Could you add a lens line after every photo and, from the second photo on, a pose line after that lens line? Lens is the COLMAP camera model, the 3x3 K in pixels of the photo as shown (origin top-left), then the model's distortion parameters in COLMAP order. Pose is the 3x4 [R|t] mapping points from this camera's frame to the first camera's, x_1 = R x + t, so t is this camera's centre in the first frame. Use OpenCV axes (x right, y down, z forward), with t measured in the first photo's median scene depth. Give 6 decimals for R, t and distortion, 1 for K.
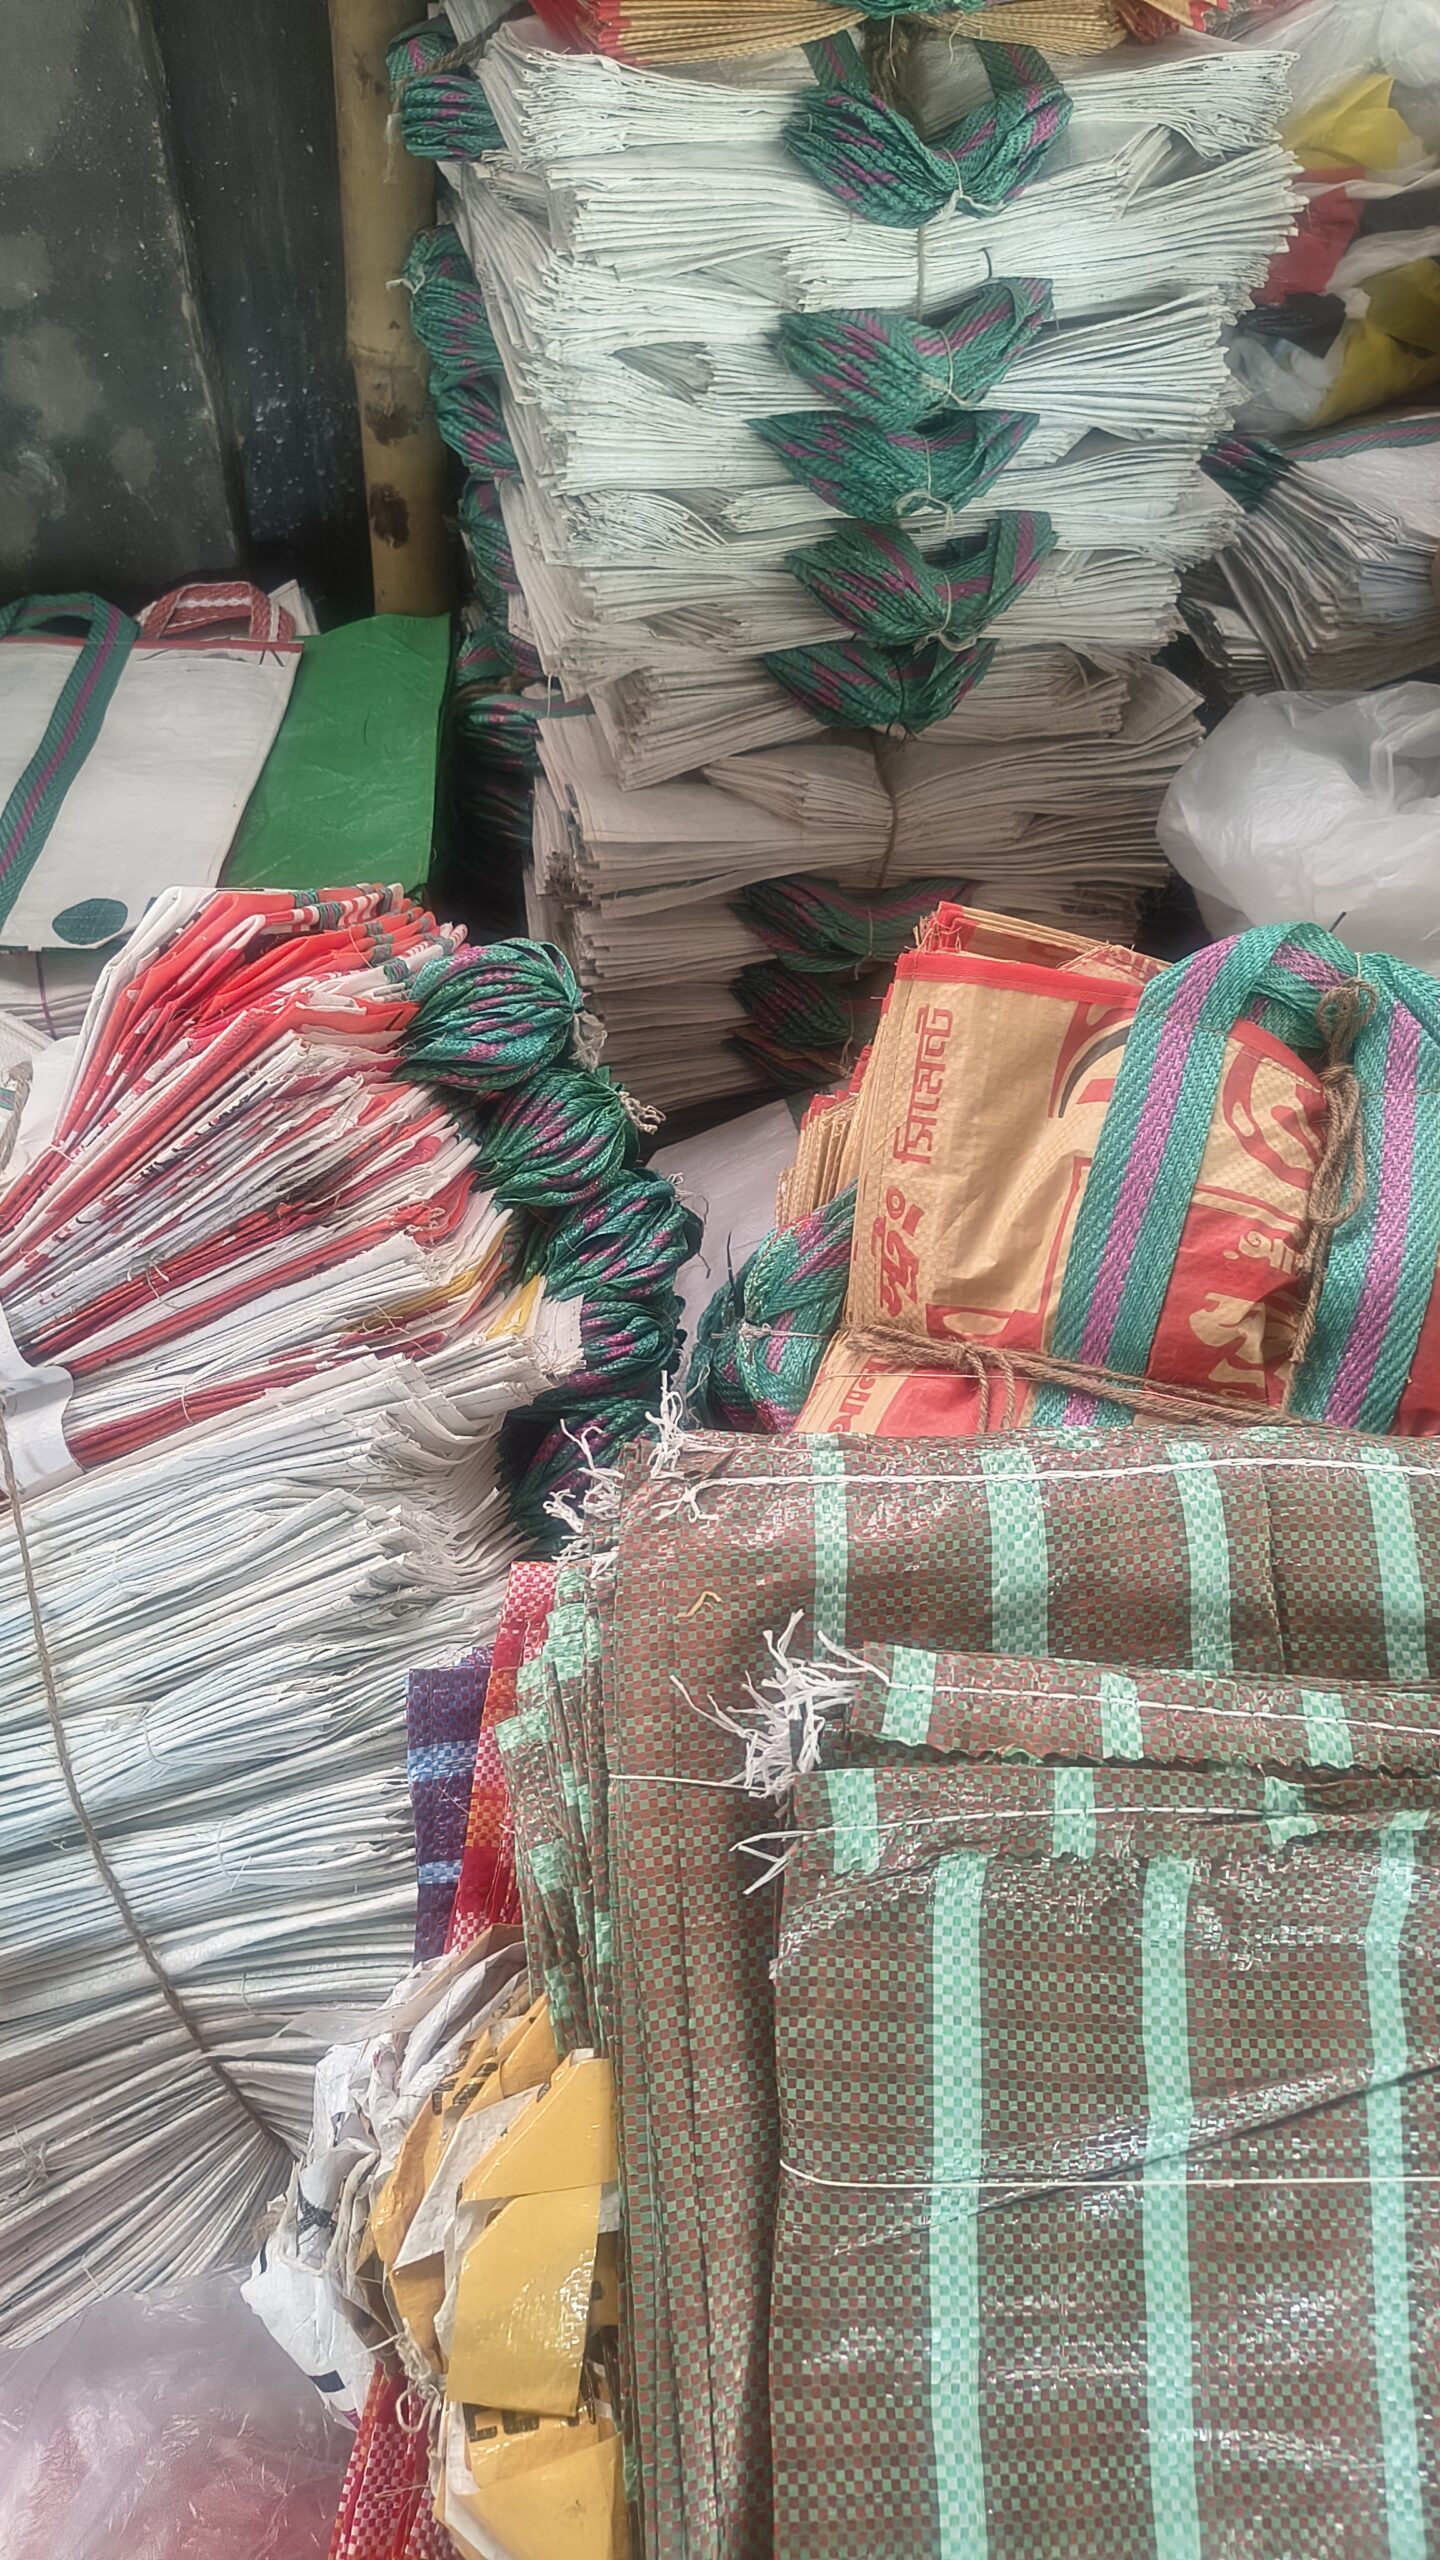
lens RADIAL K [[1775.9, 0, 720.0], [0, 1775.9, 1280.0], [0, 0, 1]] dist [-0.009417, -0.006886]
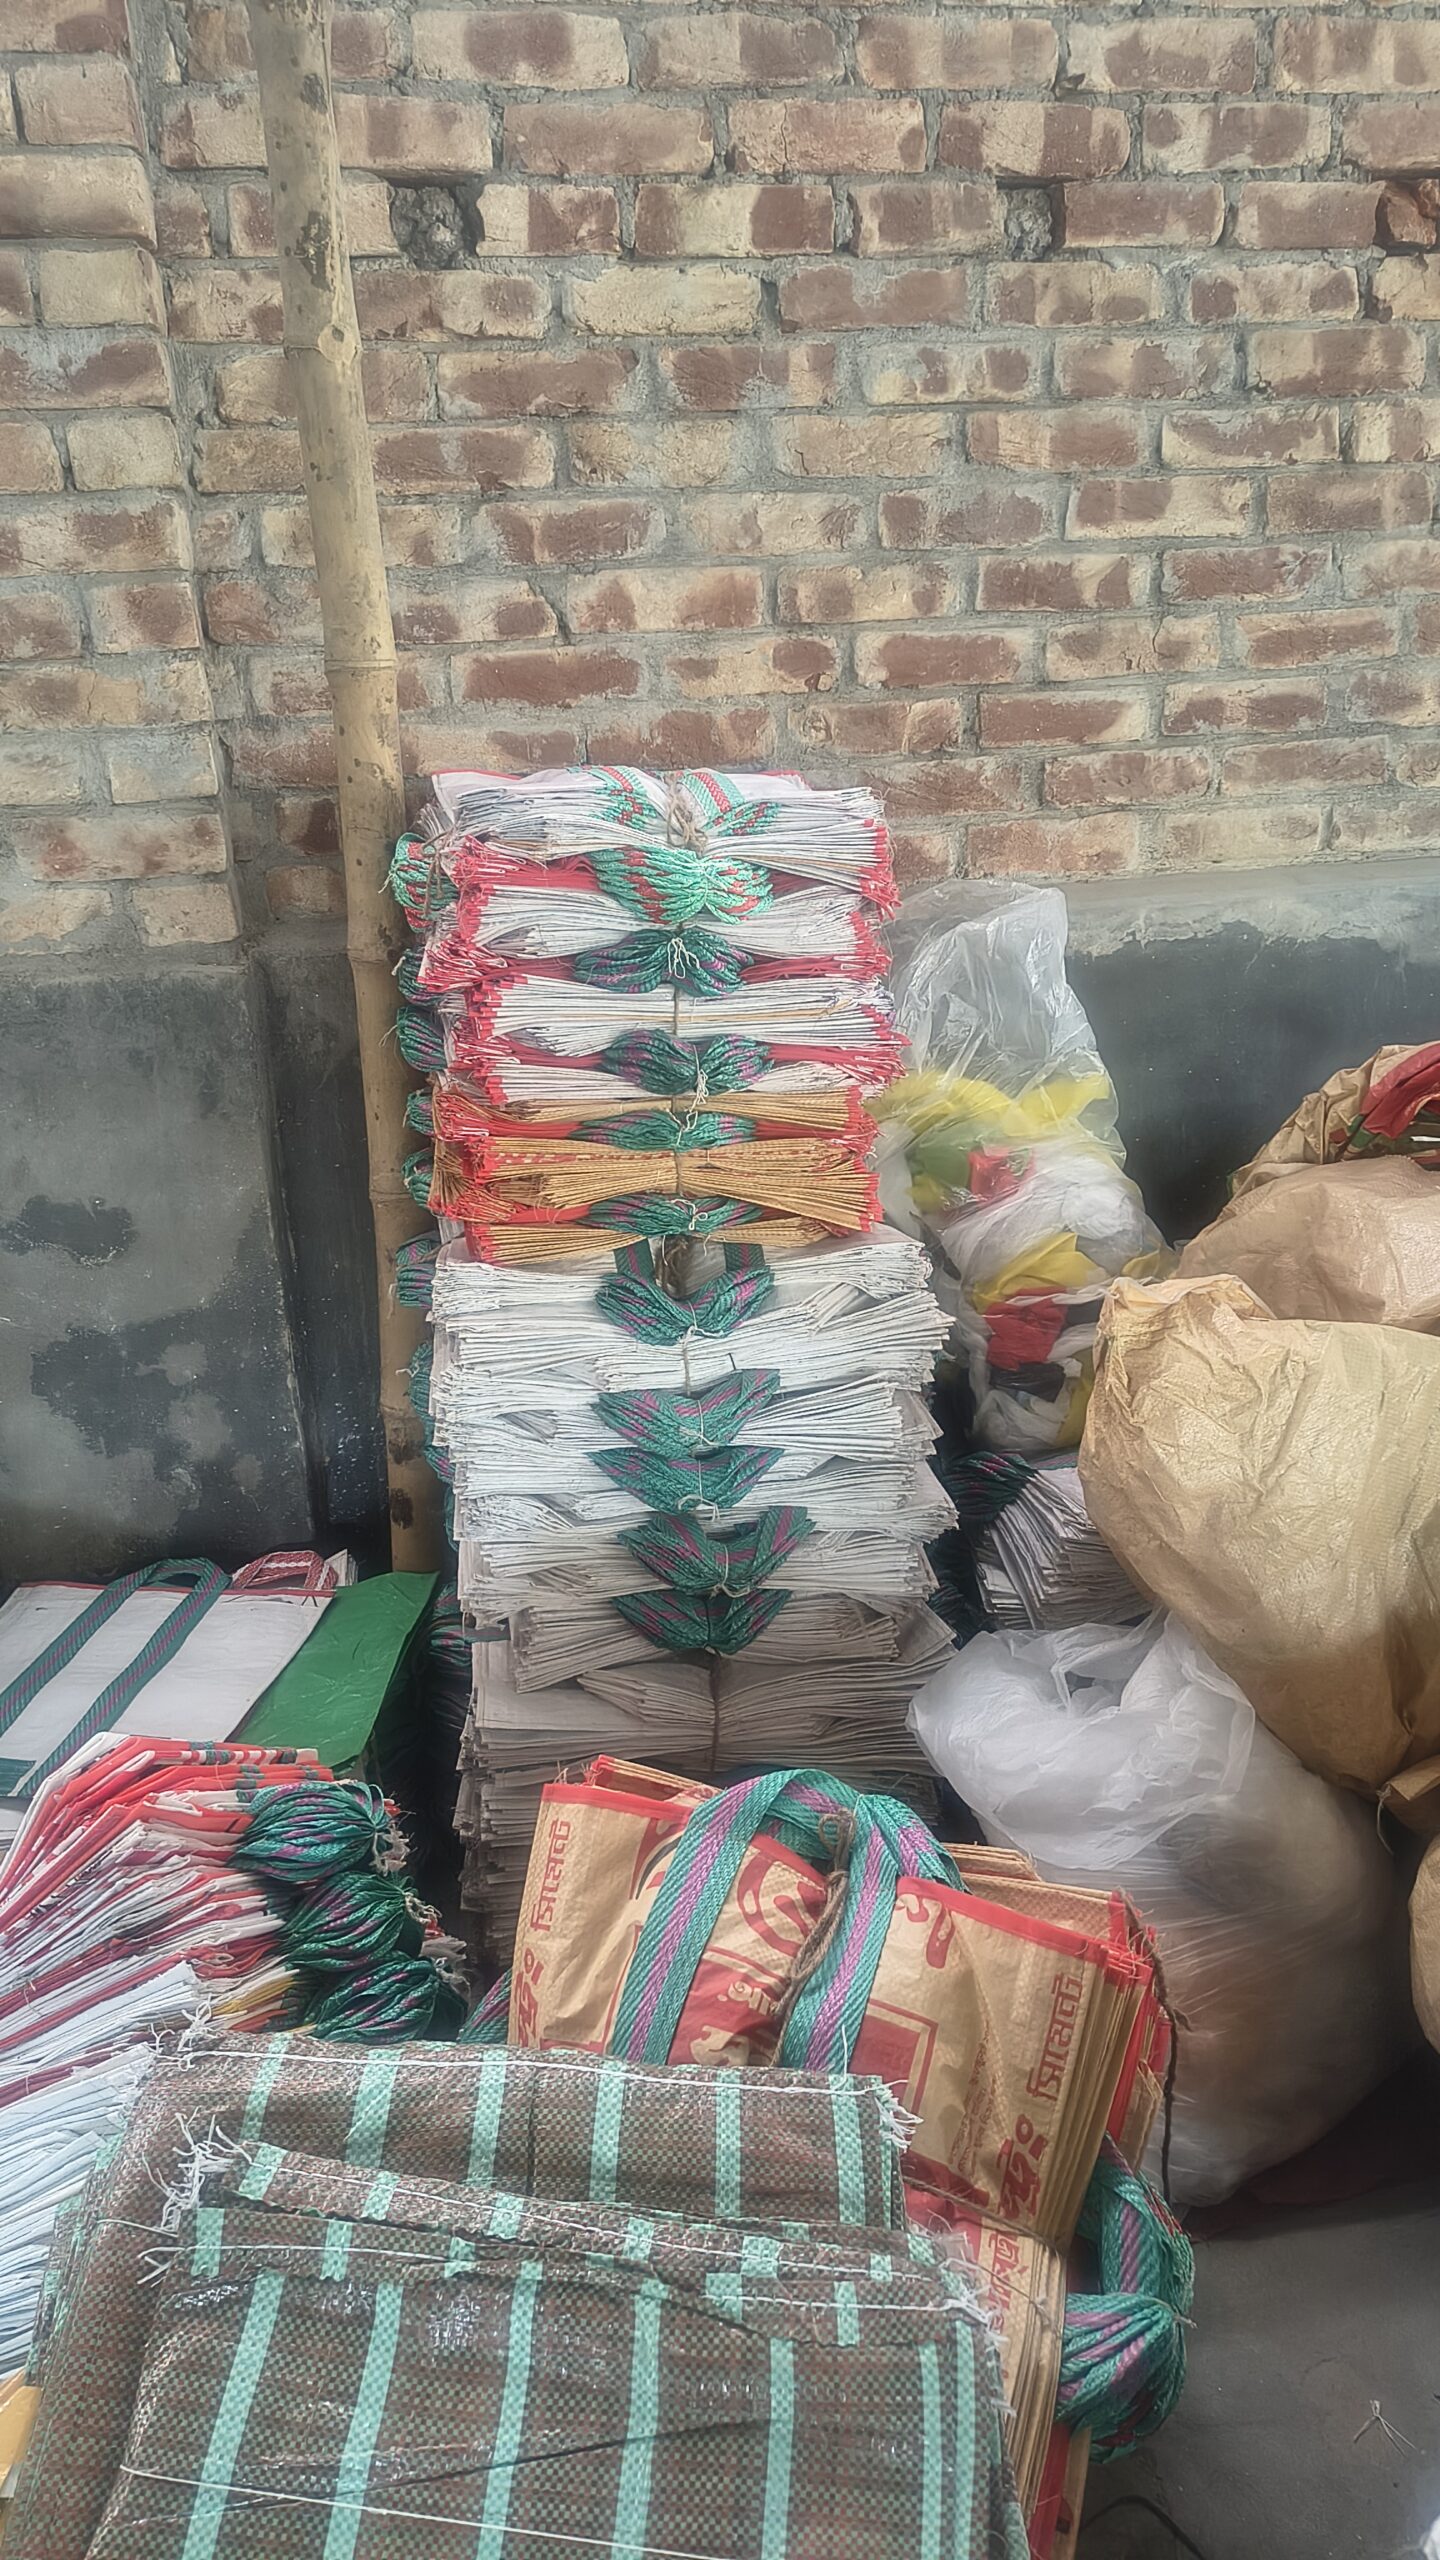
lens RADIAL K [[1891.8, 0, 766.1], [0, 1891.8, 1283.9], [0, 0, 1]] dist [0.175885, -0.282081]
pose [[0.984809, -0.019892, -0.172501, 0.503602], [-0.067063, 0.872768, -0.483506, 0.195538], [0.160171, 0.487729, 0.858176, -0.518289]]
